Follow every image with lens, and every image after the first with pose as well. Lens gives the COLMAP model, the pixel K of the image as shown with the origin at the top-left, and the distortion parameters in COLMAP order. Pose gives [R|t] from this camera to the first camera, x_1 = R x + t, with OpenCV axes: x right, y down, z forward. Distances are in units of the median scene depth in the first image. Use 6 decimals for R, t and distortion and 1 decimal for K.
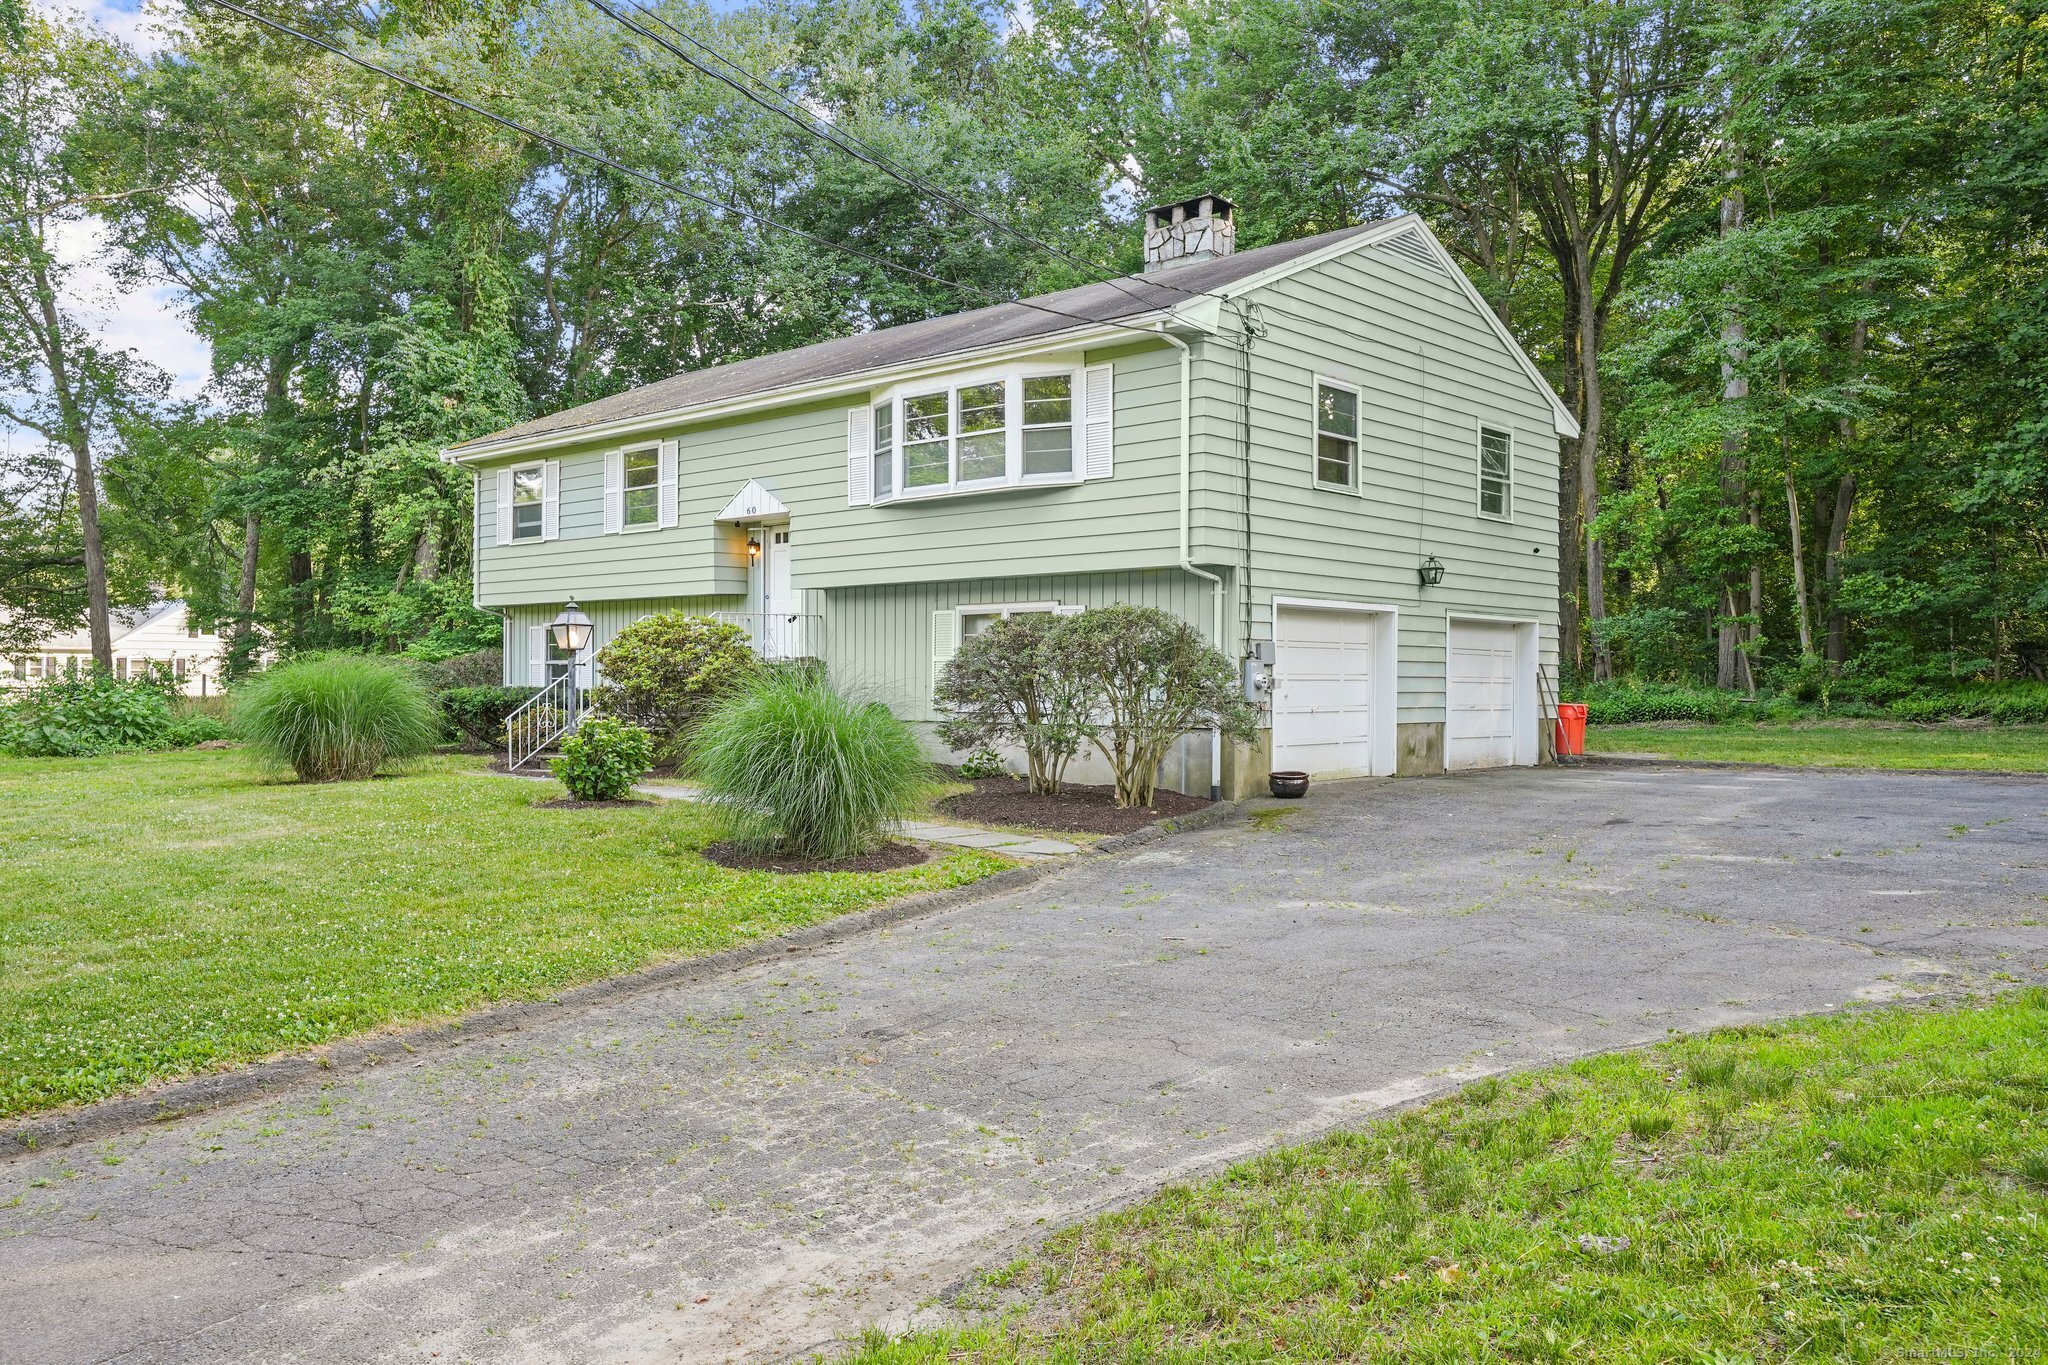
lens RADIAL K [[1587.9, 0, 1021.9], [0, 1587.9, 679.9], [0, 0, 1]] dist [-0.001046, 0.000209]
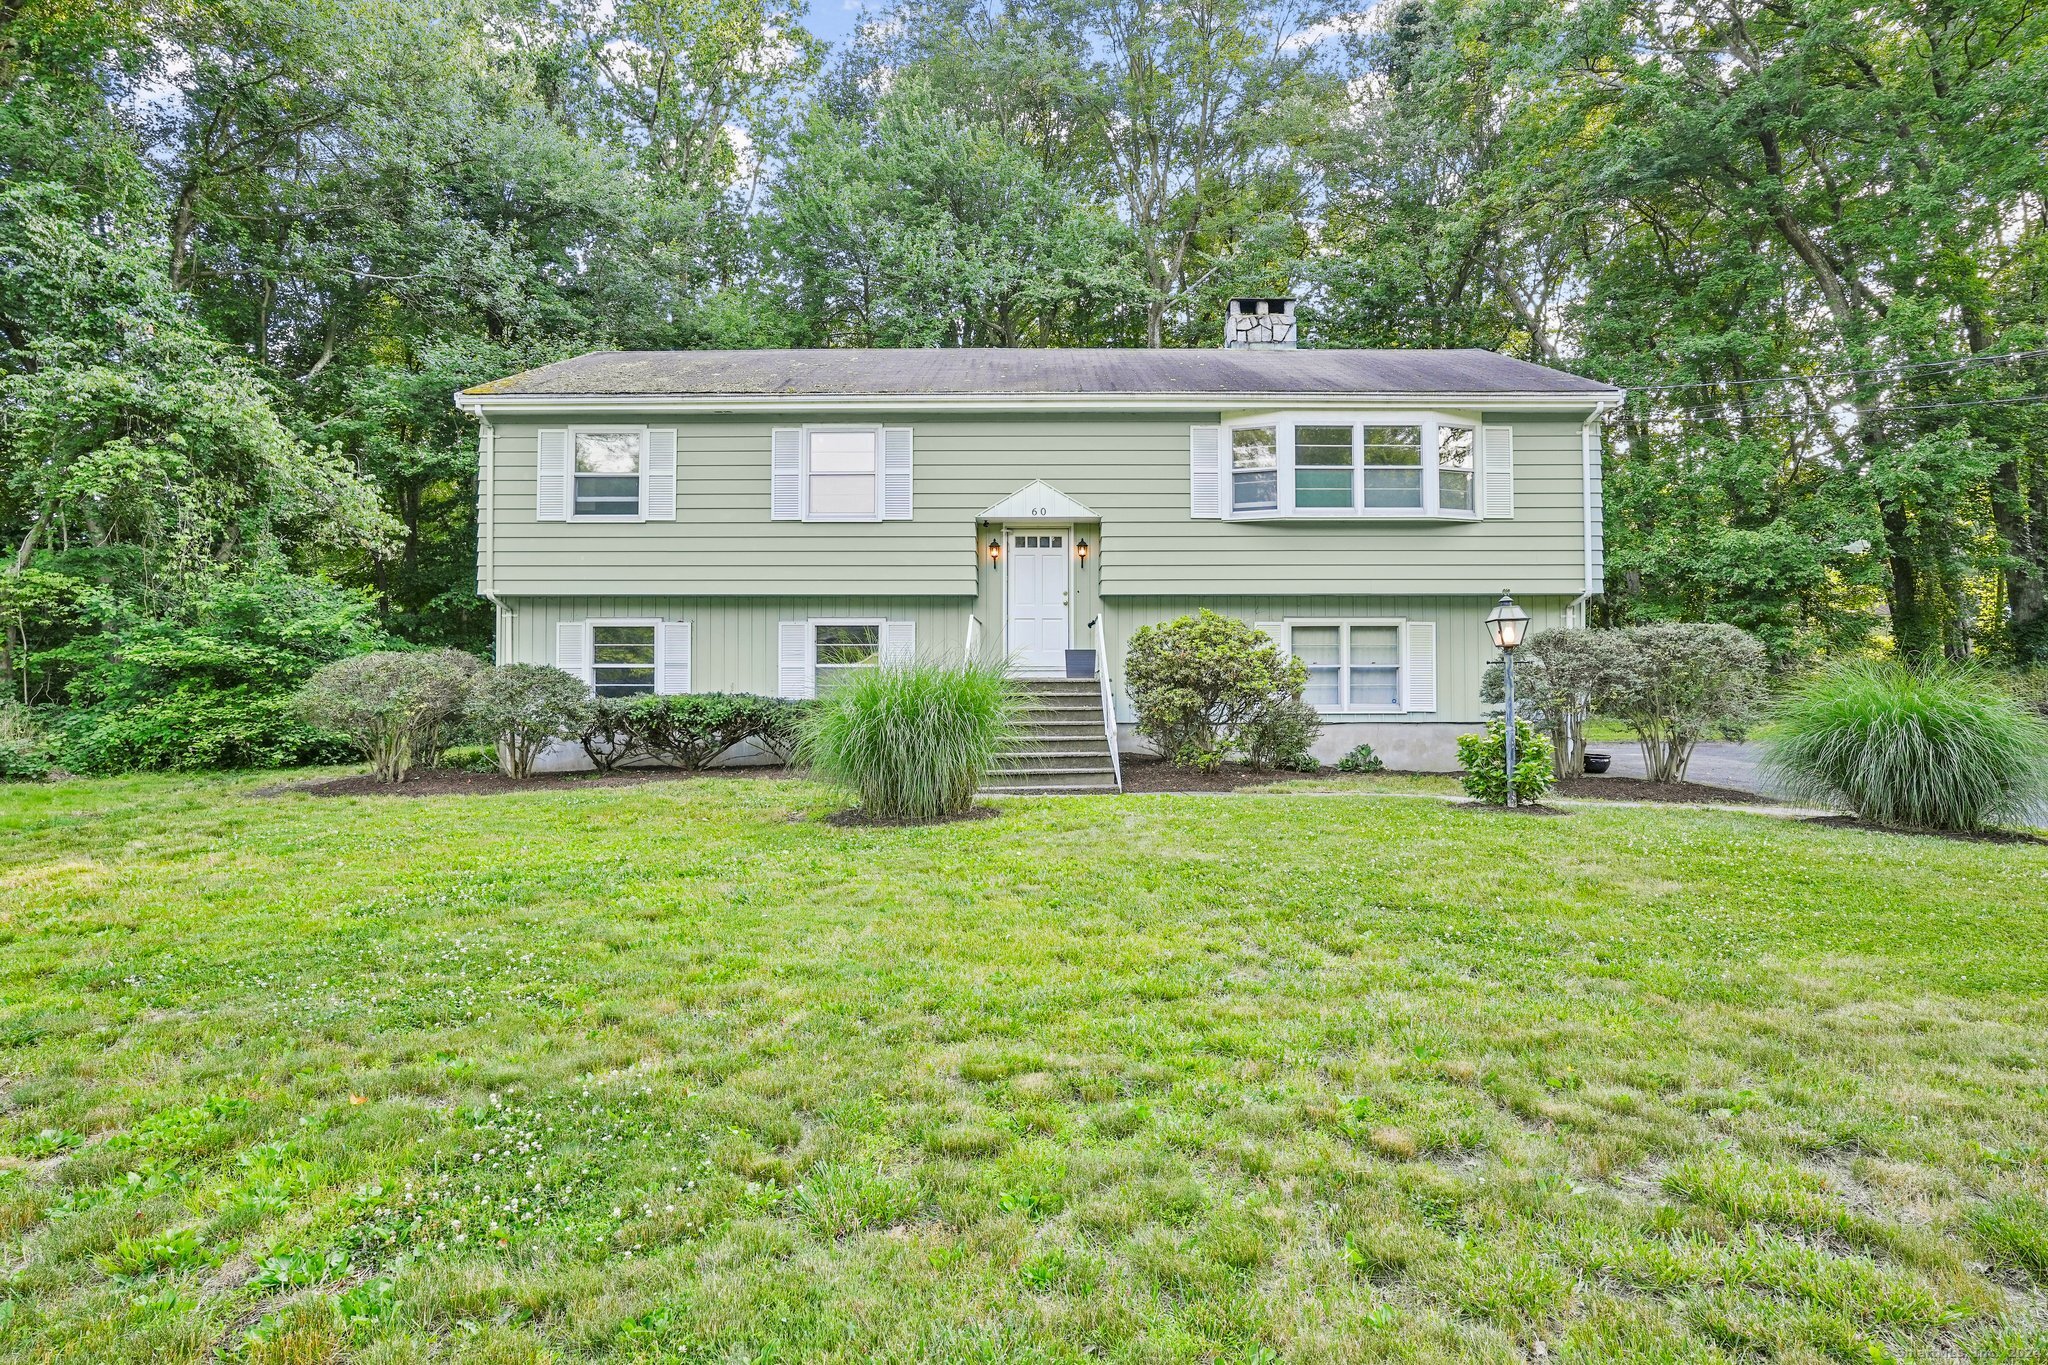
lens RADIAL K [[1170.4, 0, 1024.2], [0, 1170.4, 690.3], [0, 0, 1]] dist [-0.020655, 0.000466]
pose [[0.744019, 0.001837, 0.668155, -0.674546], [0.001035, 0.999992, -0.003902, 0.007098], [-0.668157, 0.003594, 0.744011, 0.473677]]
